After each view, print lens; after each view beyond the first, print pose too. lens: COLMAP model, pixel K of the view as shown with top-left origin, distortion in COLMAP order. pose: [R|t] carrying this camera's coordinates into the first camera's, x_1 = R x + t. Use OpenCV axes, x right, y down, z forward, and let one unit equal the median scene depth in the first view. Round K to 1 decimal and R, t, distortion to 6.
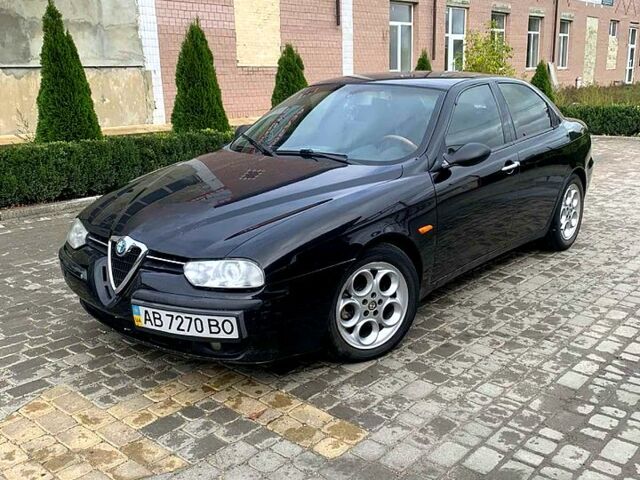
lens RADIAL K [[659.6, 0, 320.0], [0, 659.6, 240.0], [0, 0, 1]] dist [0.105050, -0.250298]
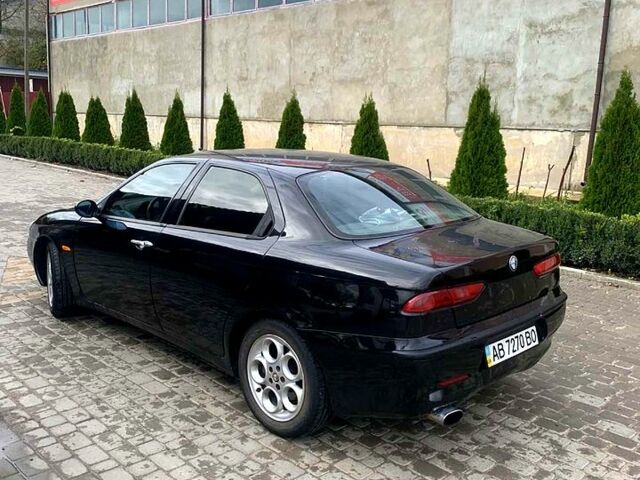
lens RADIAL K [[674.5, 0, 320.0], [0, 674.5, 240.0], [0, 0, 1]] dist [-0.007656, 0.013628]
pose [[-0.115826, 0.199942, -0.972938, 1.378075], [-0.251841, 0.941611, 0.223485, -0.454204], [0.960812, 0.270911, -0.058709, 1.488367]]
